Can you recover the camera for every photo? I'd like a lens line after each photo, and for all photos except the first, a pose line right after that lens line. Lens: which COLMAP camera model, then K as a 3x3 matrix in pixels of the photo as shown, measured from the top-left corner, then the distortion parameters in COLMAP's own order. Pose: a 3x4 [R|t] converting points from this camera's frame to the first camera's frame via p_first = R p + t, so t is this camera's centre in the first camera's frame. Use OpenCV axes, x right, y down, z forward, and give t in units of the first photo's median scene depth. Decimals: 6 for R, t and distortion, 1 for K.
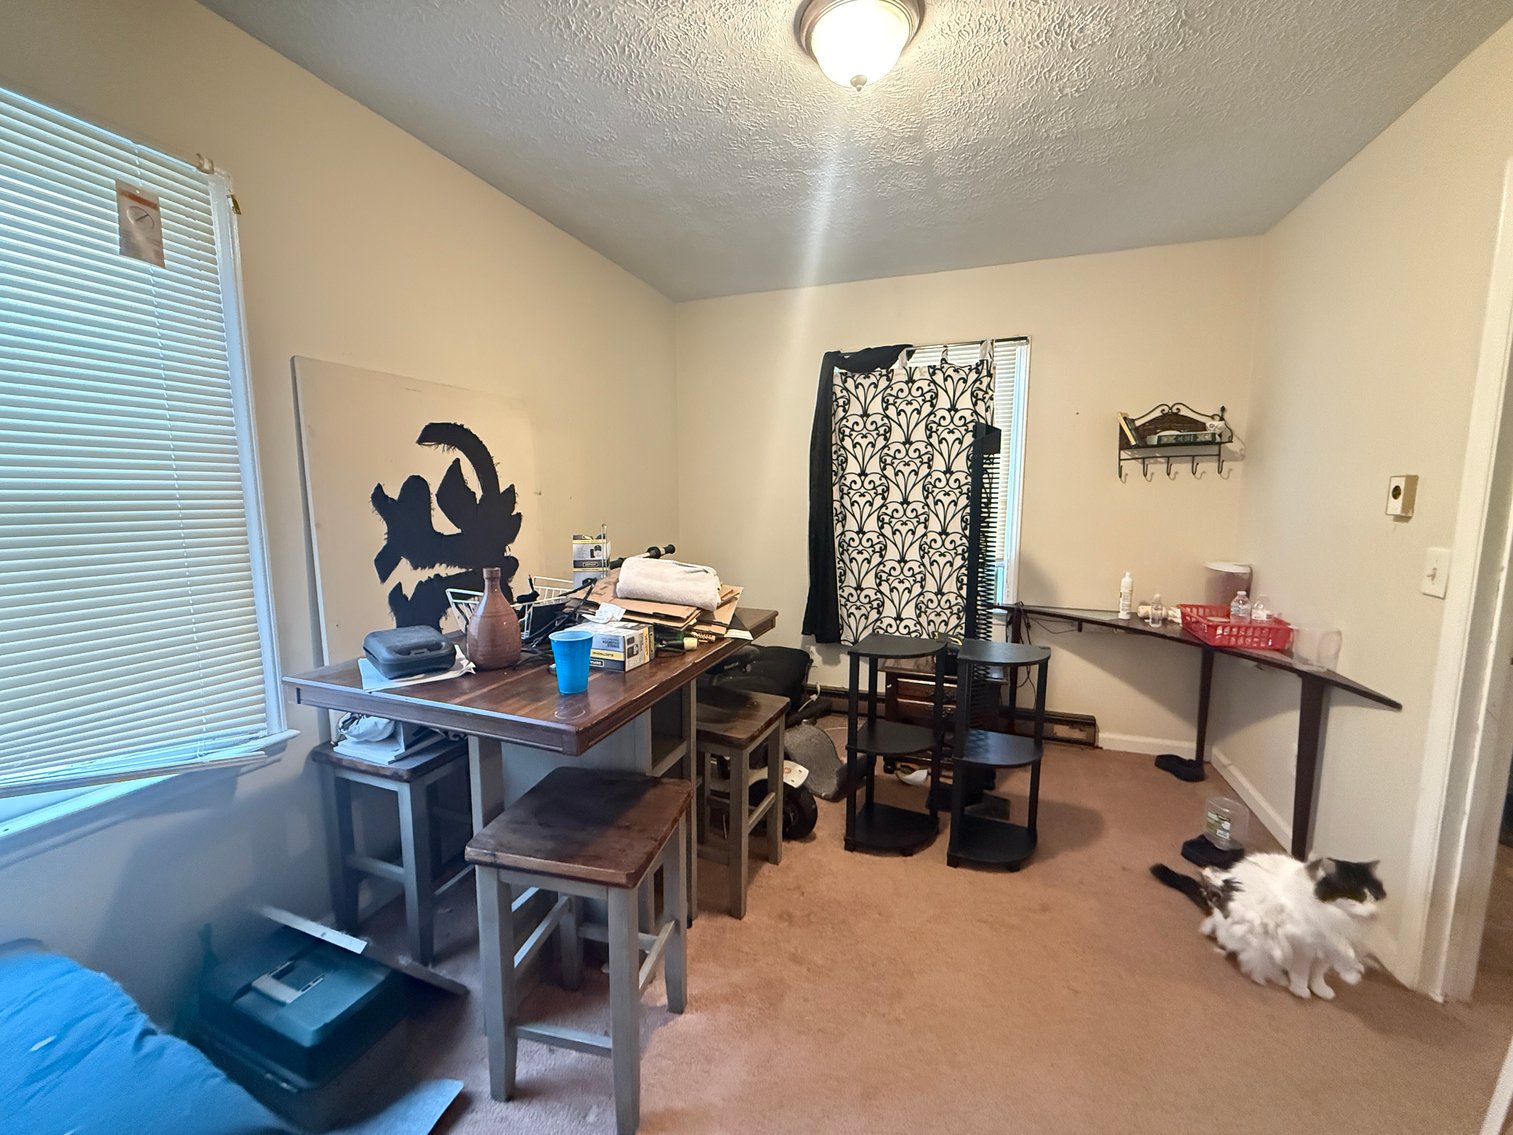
lens RADIAL K [[601.1, 0, 755.0], [0, 601.1, 566.2], [0, 0, 1]] dist [-0.000215, -0.000070]
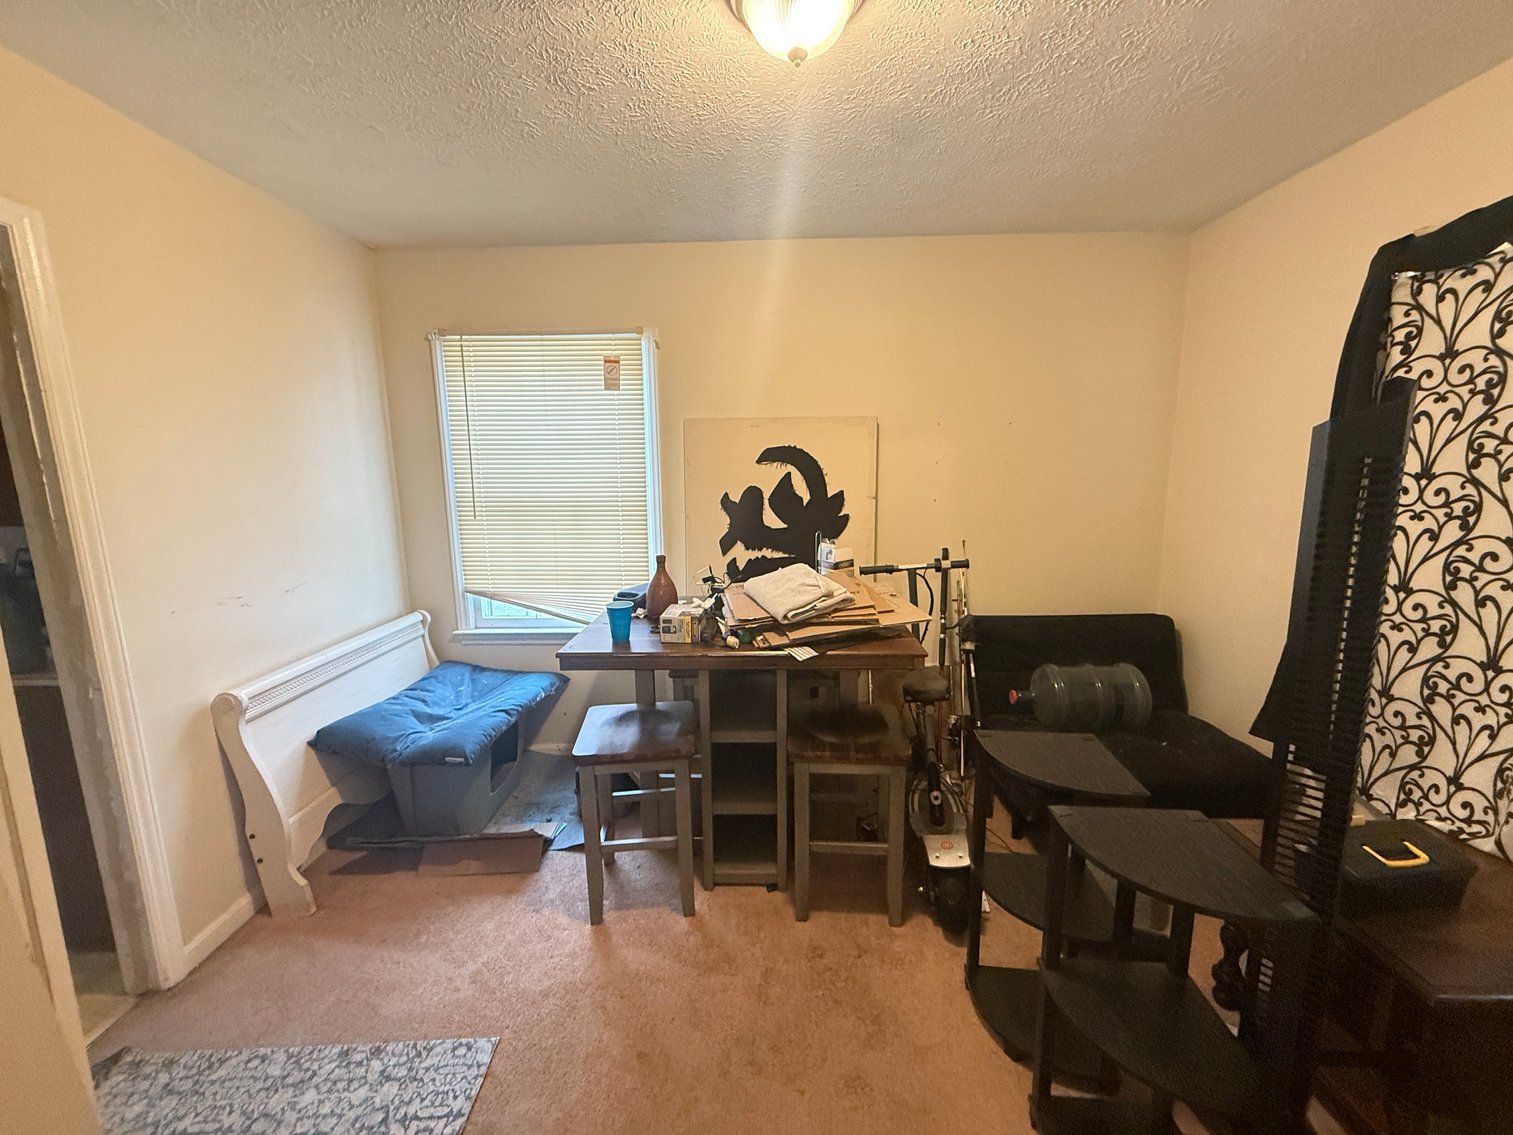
lens RADIAL K [[601.1, 0, 755.0], [0, 601.1, 566.2], [0, 0, 1]] dist [-0.000215, -0.000070]
pose [[0.321743, 0.150257, -0.934828, 0.769038], [-0.105460, 0.986871, 0.122325, -0.129518], [0.940935, 0.059230, 0.333365, 0.502207]]
